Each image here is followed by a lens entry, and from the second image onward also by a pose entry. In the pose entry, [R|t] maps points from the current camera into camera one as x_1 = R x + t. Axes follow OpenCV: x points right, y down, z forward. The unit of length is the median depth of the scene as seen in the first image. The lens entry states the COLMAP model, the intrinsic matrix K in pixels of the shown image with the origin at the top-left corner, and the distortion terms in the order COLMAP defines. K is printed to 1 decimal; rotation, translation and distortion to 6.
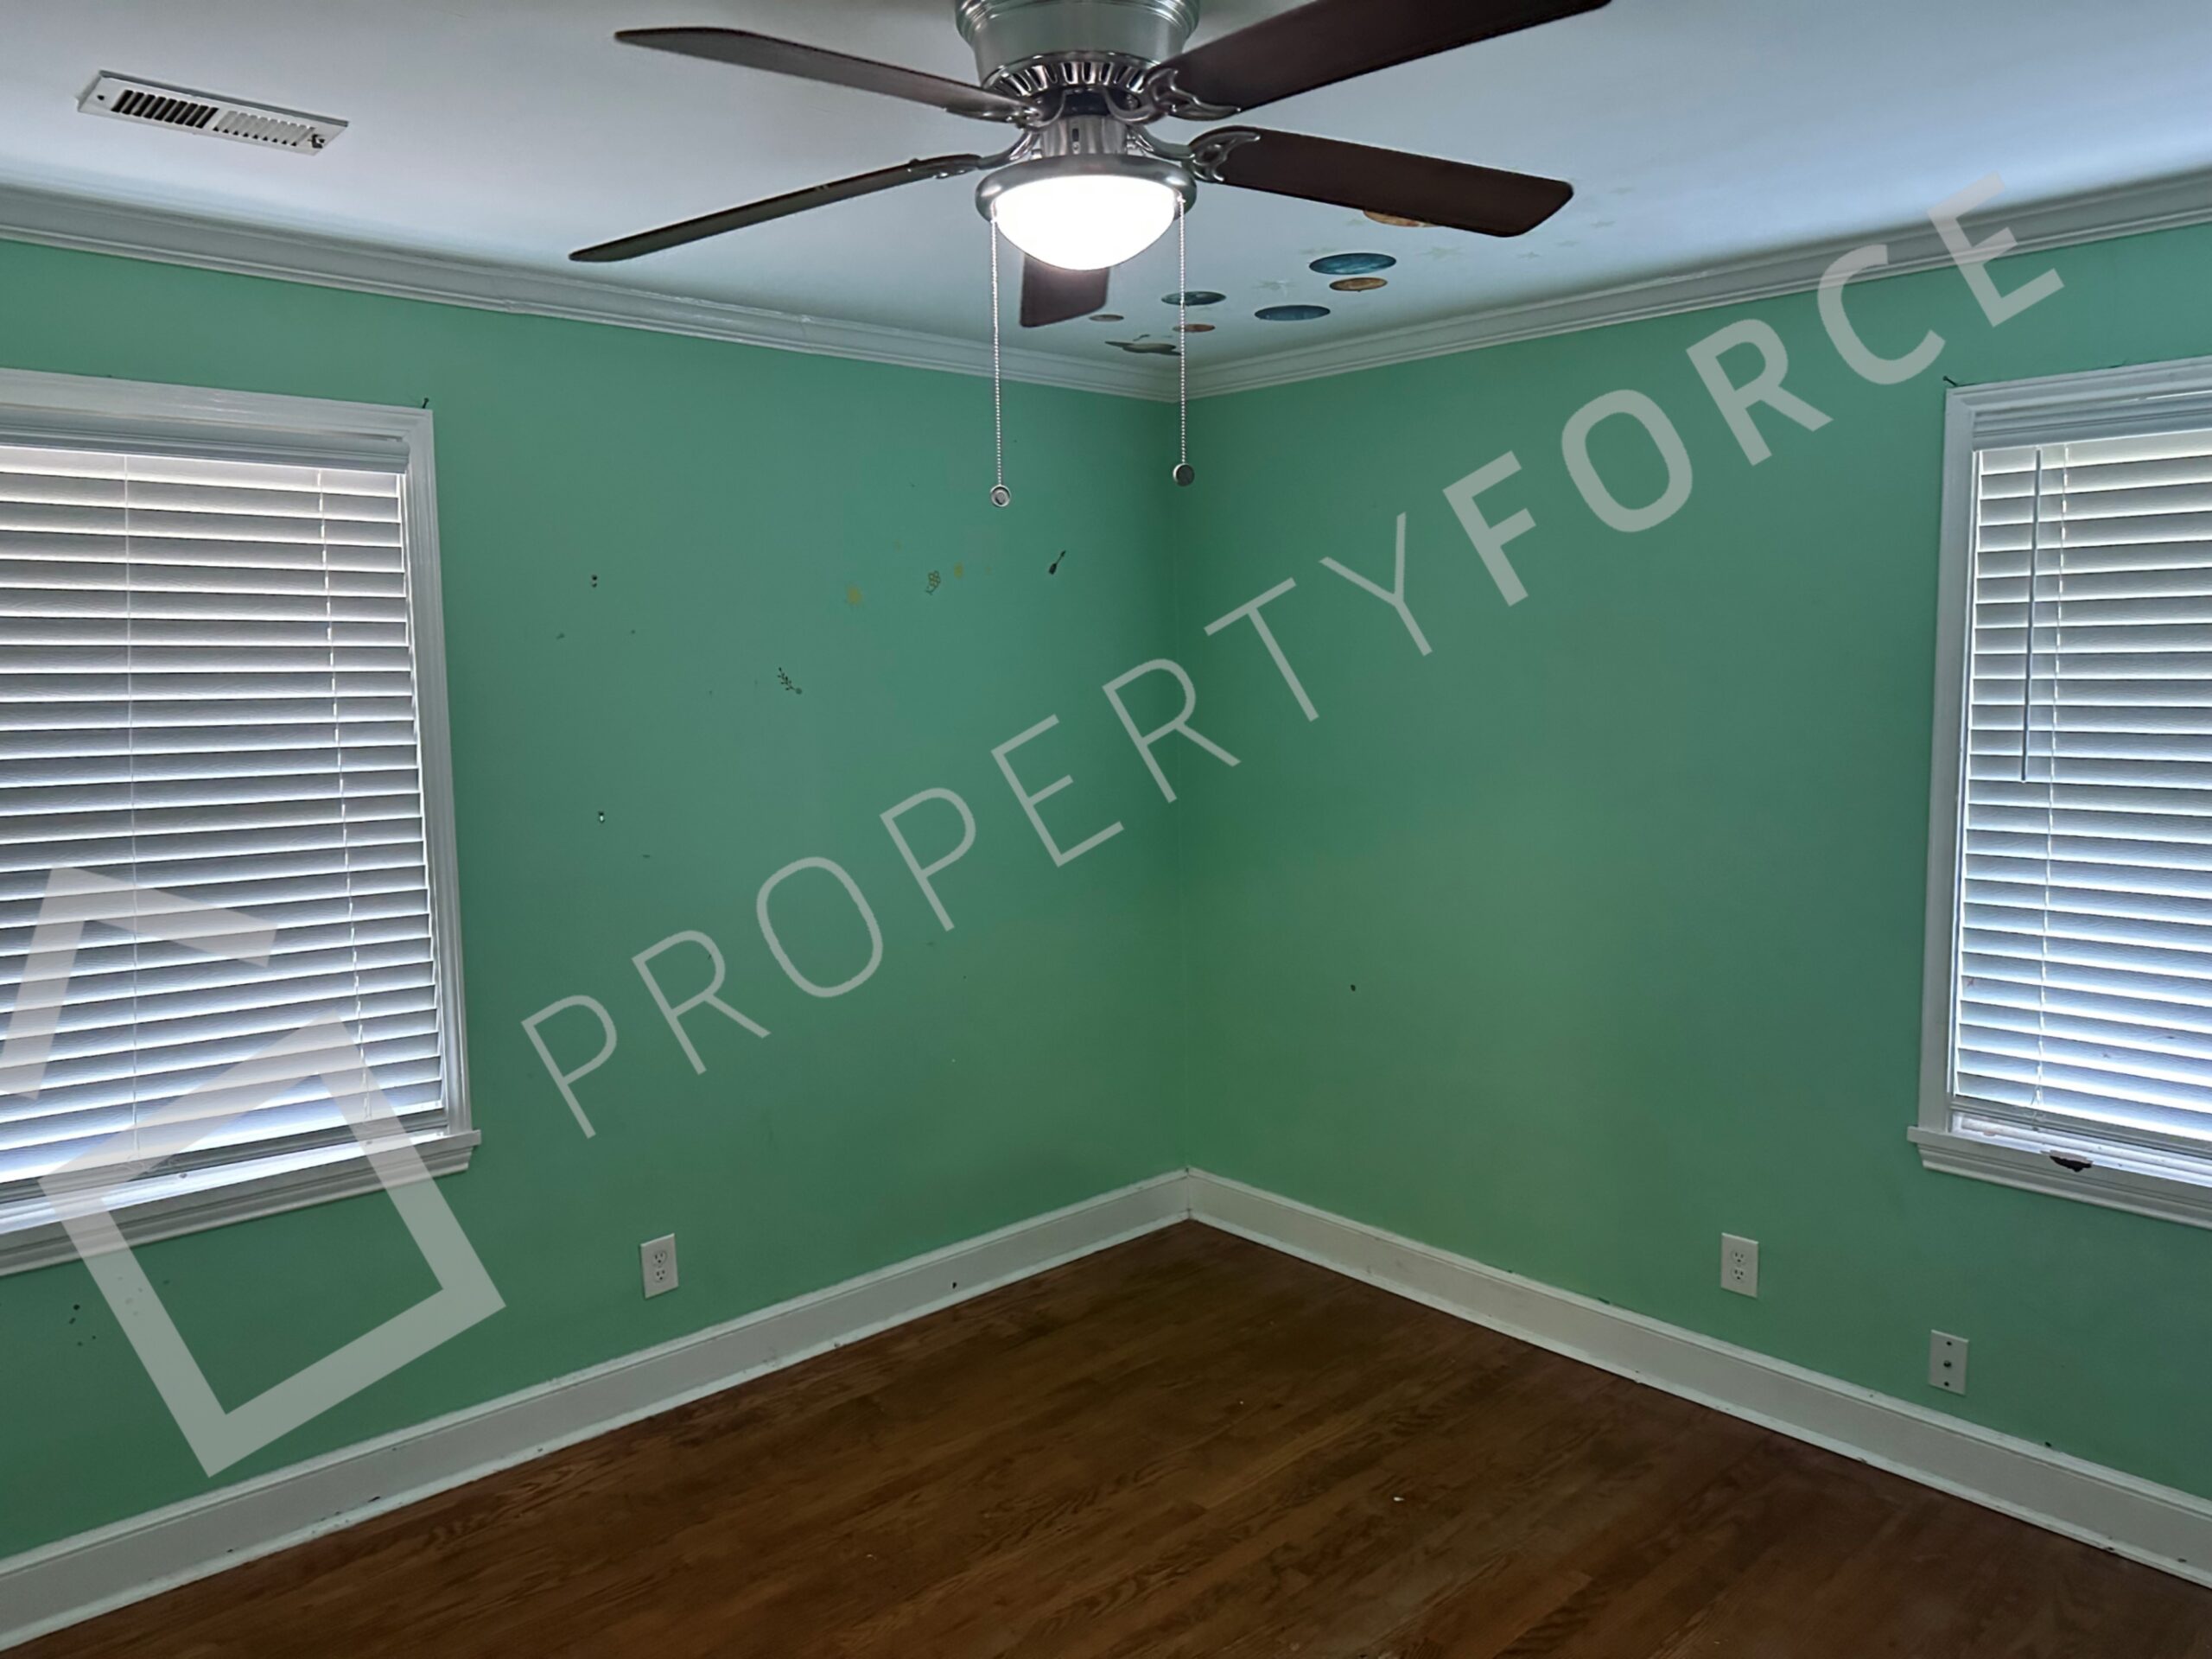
lens RADIAL K [[1542.0, 0, 1106.0], [0, 1542.0, 829.5], [0, 0, 1]] dist [-0.002216, 0.003107]
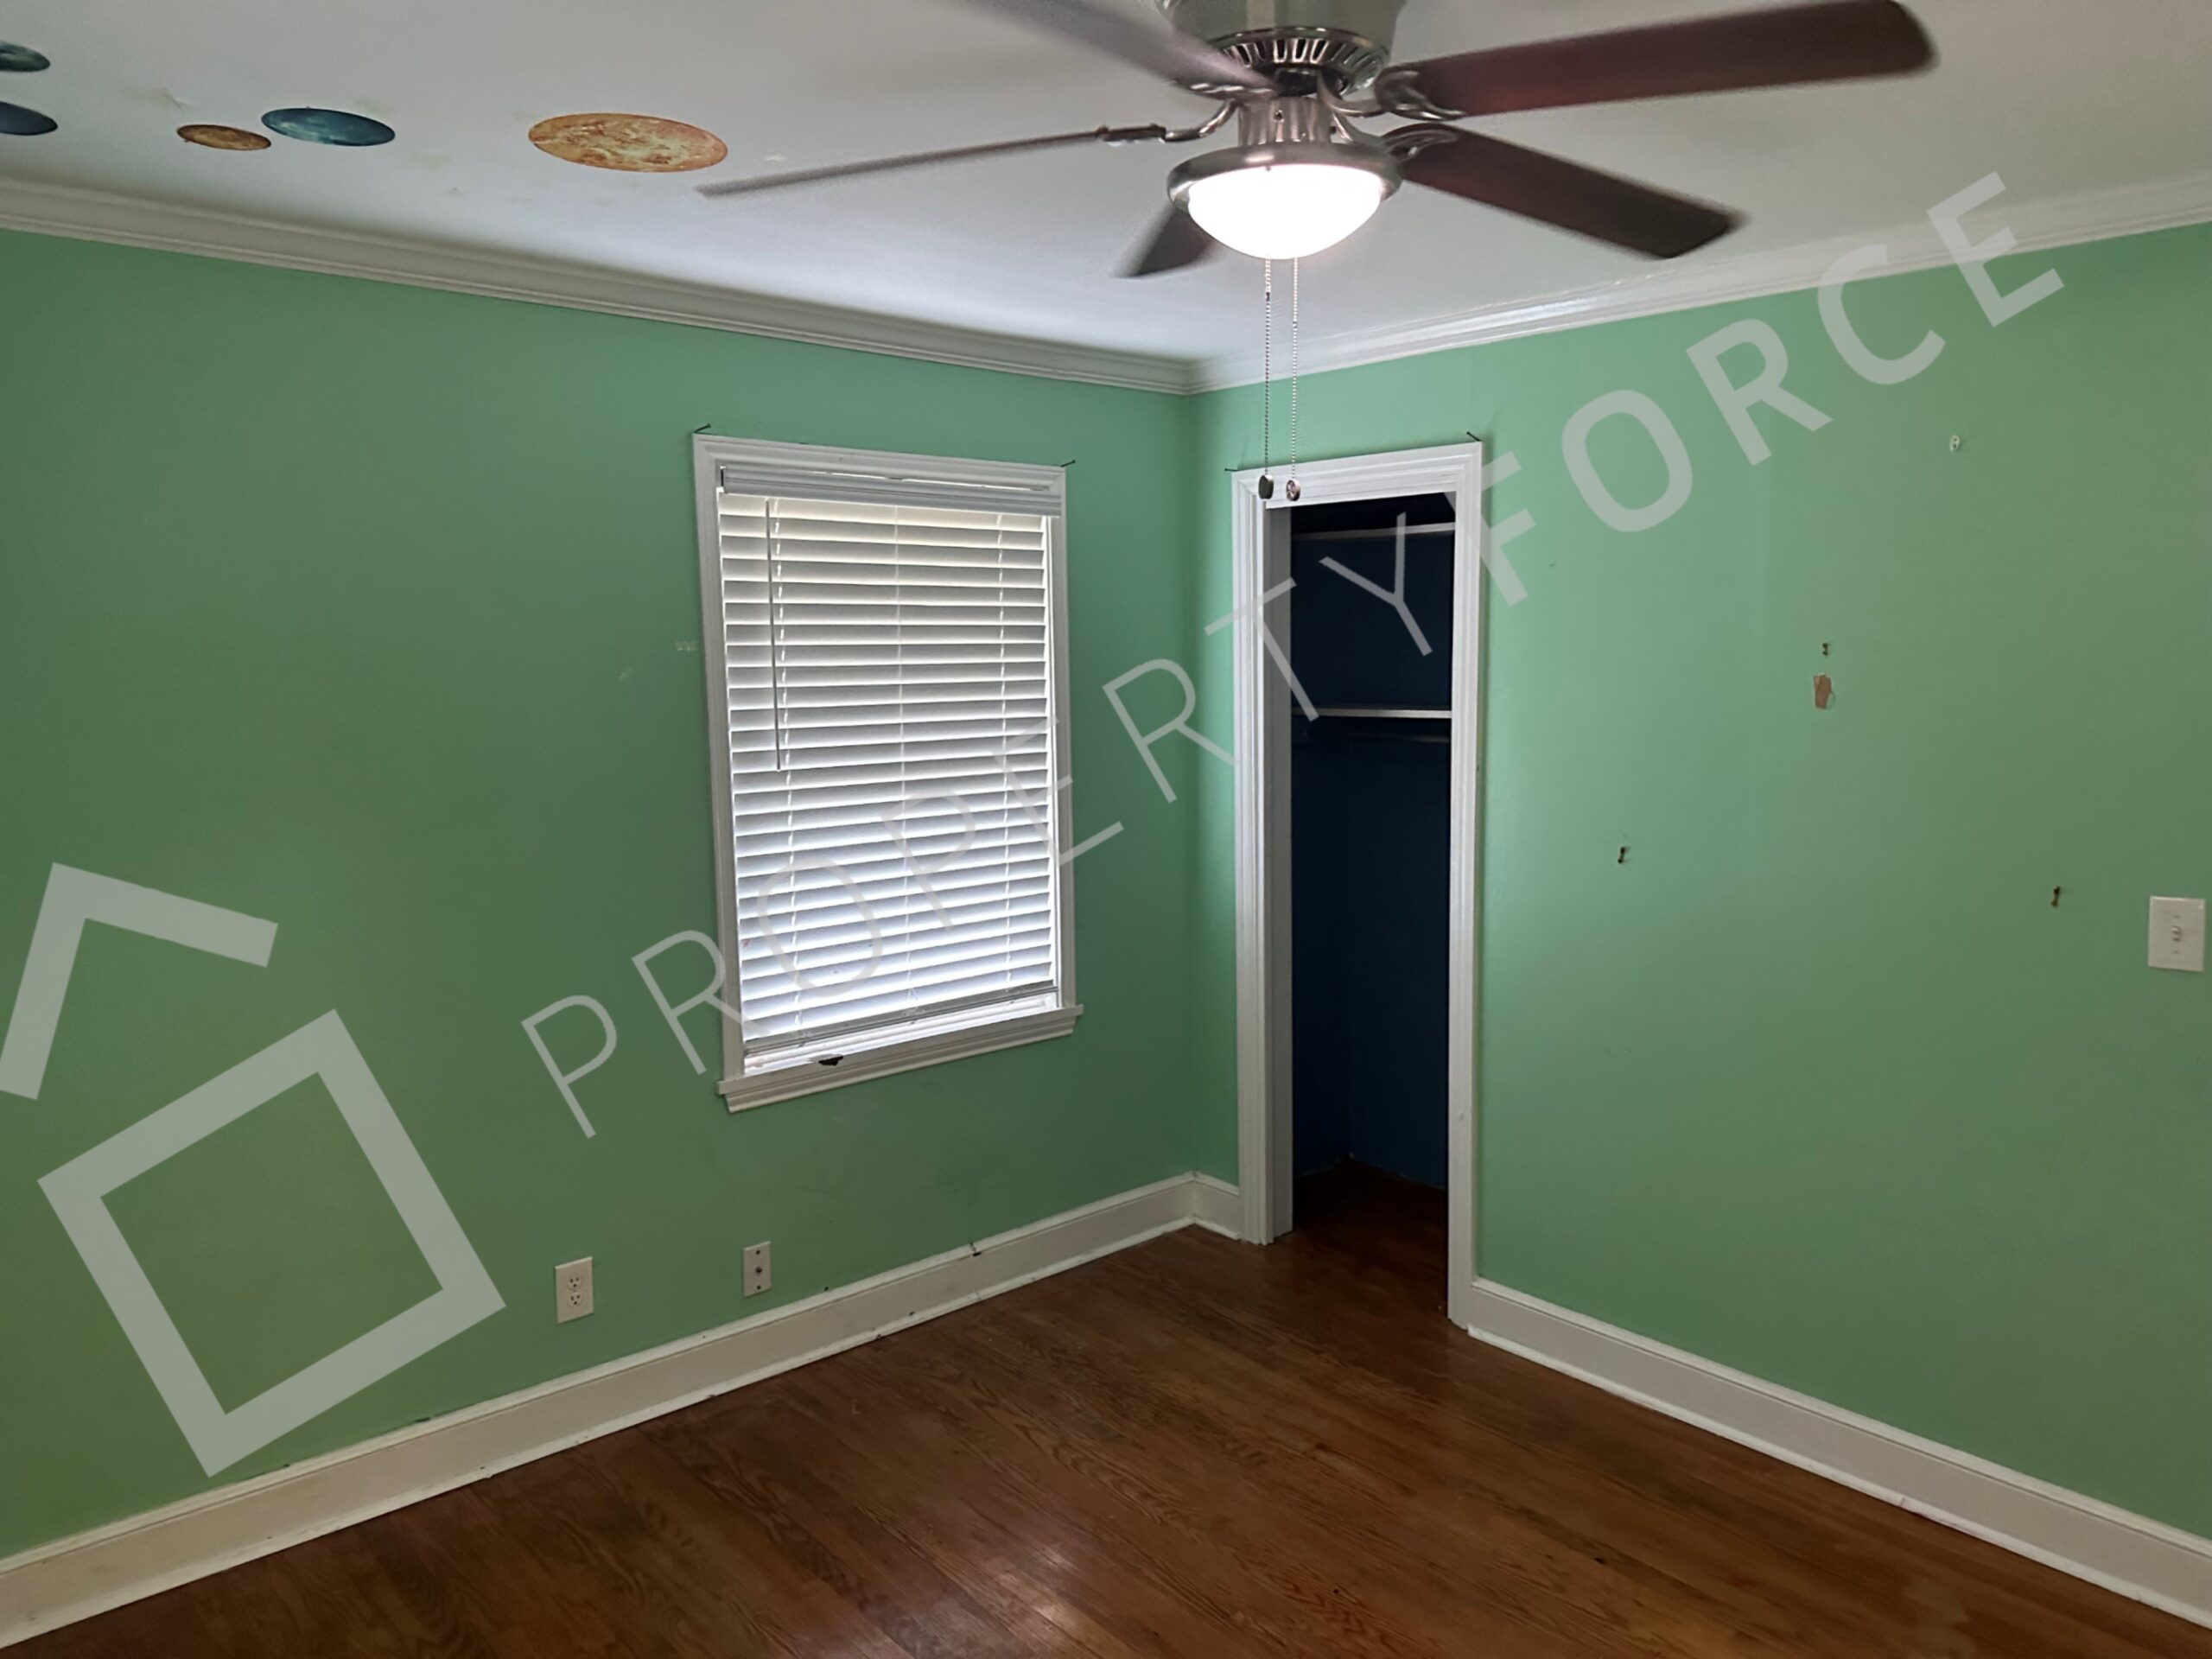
lens RADIAL K [[1570.0, 0, 1106.0], [0, 1570.0, 829.5], [0, 0, 1]] dist [0.096351, -0.142054]
pose [[0.024346, -0.100339, 0.994655, -0.636894], [0.125352, 0.987404, 0.096539, -0.070020], [-0.991814, 0.122332, 0.036617, 0.676760]]
